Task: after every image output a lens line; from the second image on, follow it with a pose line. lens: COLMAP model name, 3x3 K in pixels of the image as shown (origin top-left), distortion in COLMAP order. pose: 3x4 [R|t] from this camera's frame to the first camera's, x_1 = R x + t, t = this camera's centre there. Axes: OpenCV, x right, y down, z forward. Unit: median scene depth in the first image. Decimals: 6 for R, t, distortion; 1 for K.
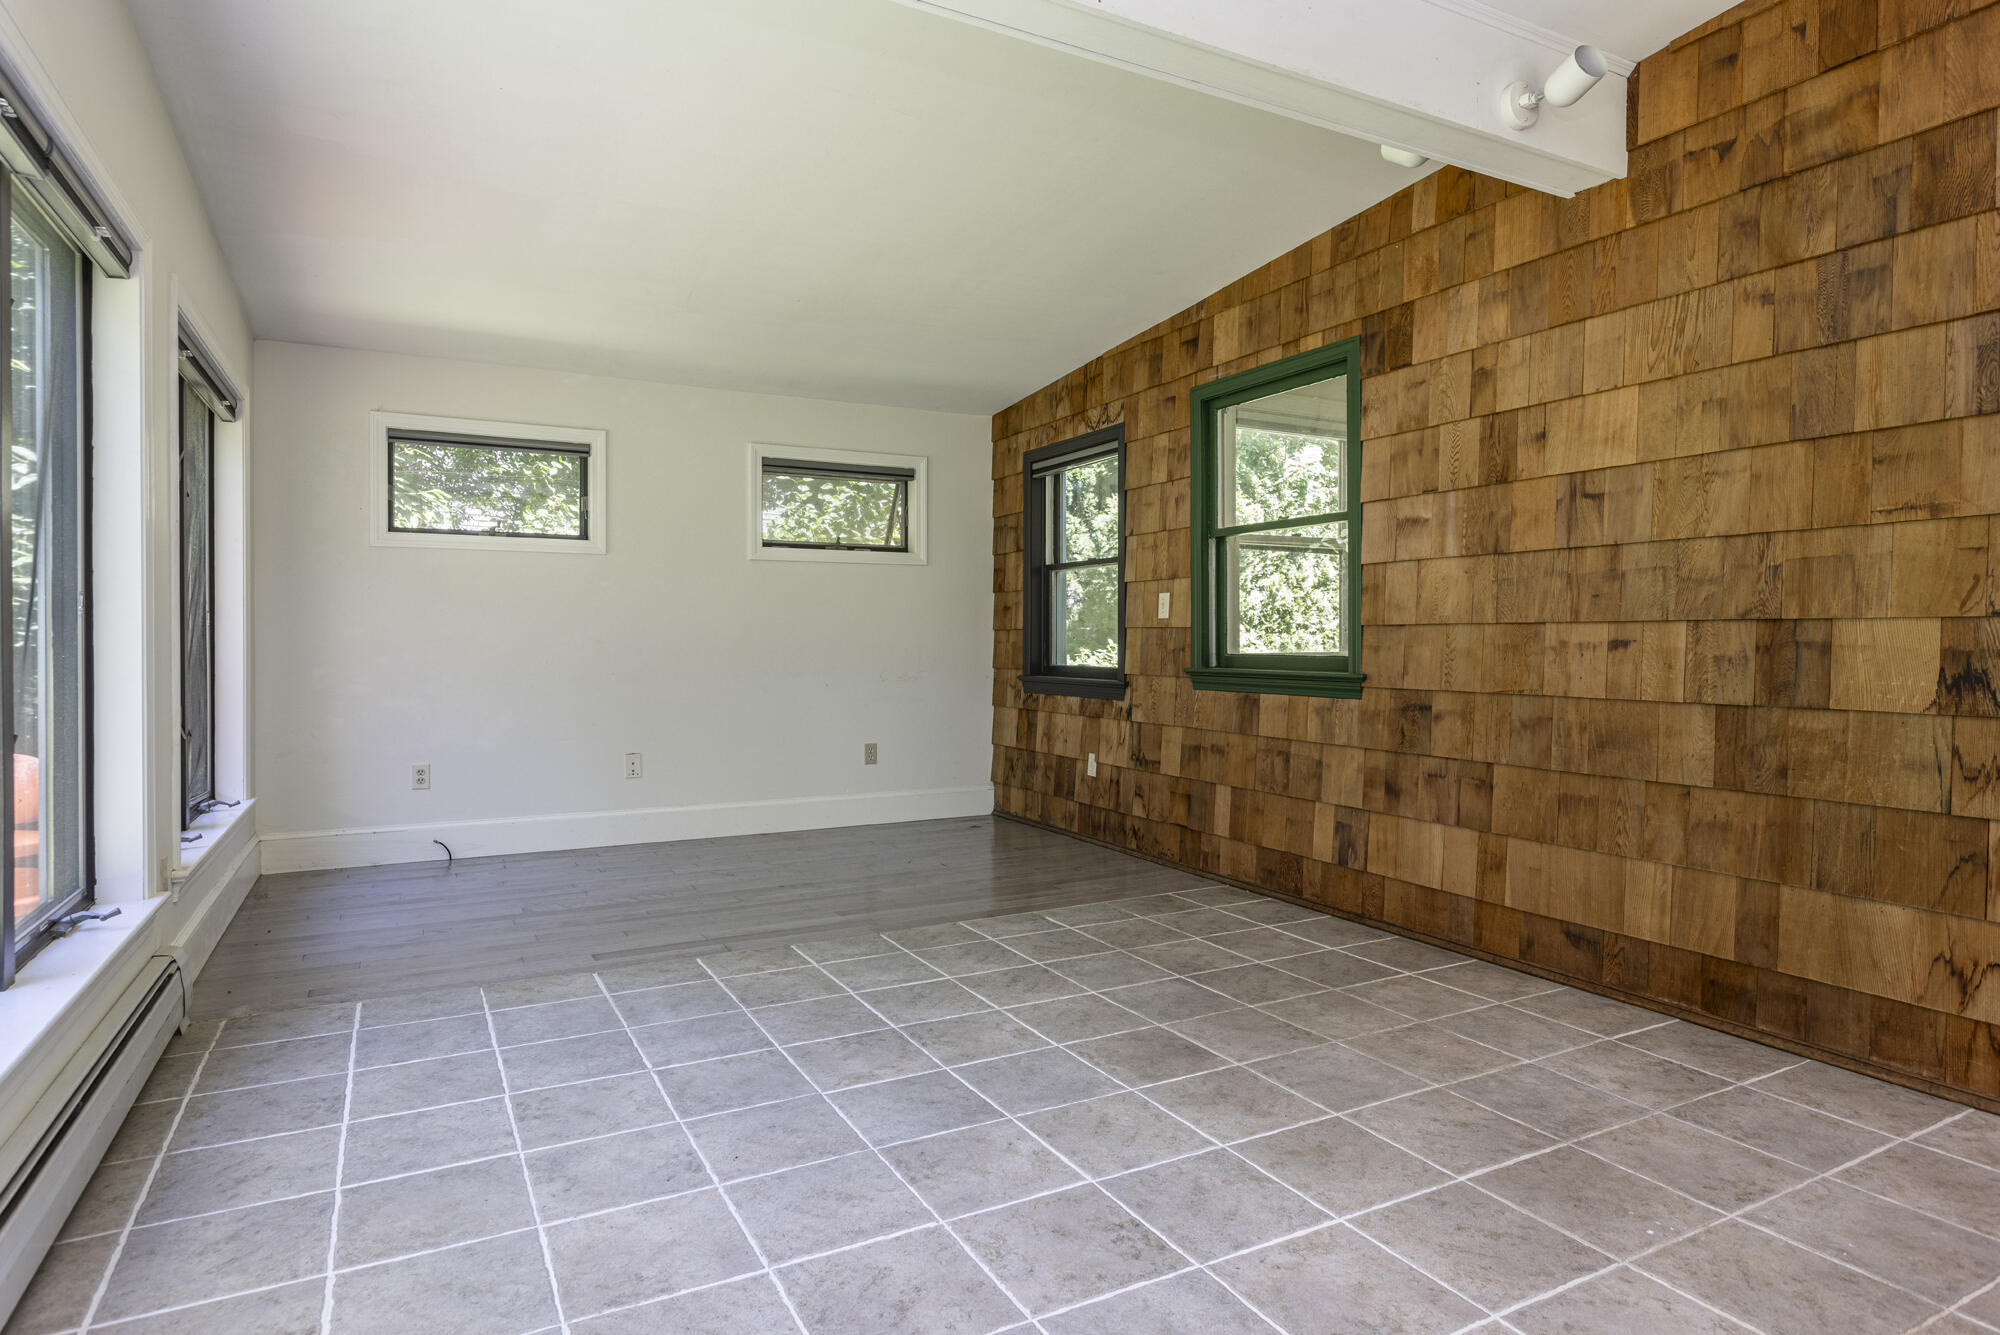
lens RADIAL K [[1140.7, 0, 1008.2], [0, 1140.7, 647.5], [0, 0, 1]] dist [-0.000994, -0.001646]
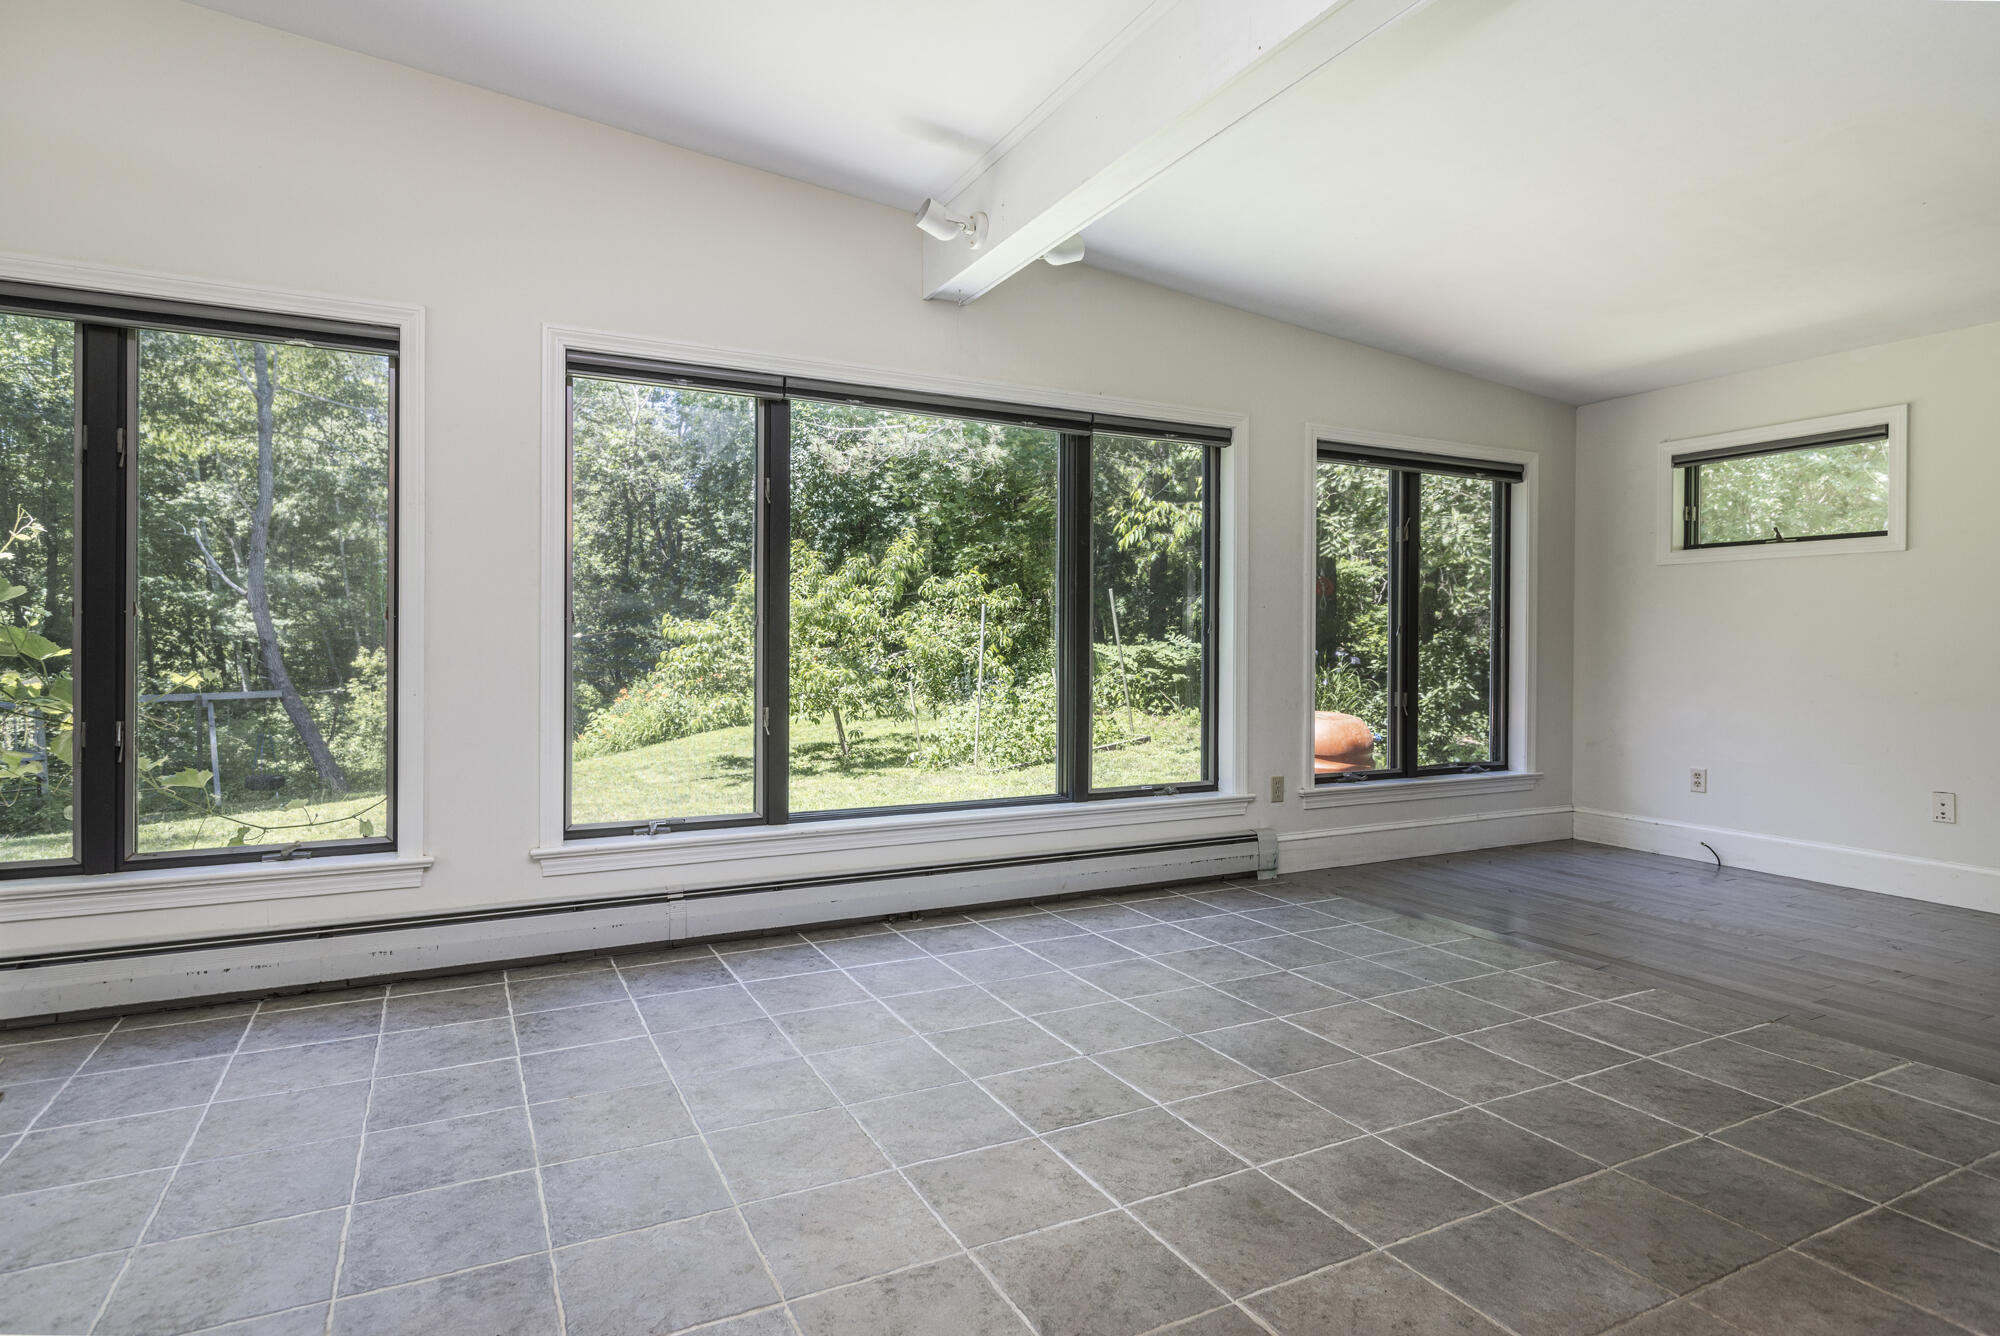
lens RADIAL K [[1024.0, 0, 920.1], [0, 1024.0, 645.0], [0, 0, 1]] dist [-0.000934, -0.000972]
pose [[-0.064626, 0.001663, -0.997908, 0.823019], [-0.012932, 0.999913, 0.002504, -0.009080], [0.997826, 0.013066, -0.064599, 0.577367]]
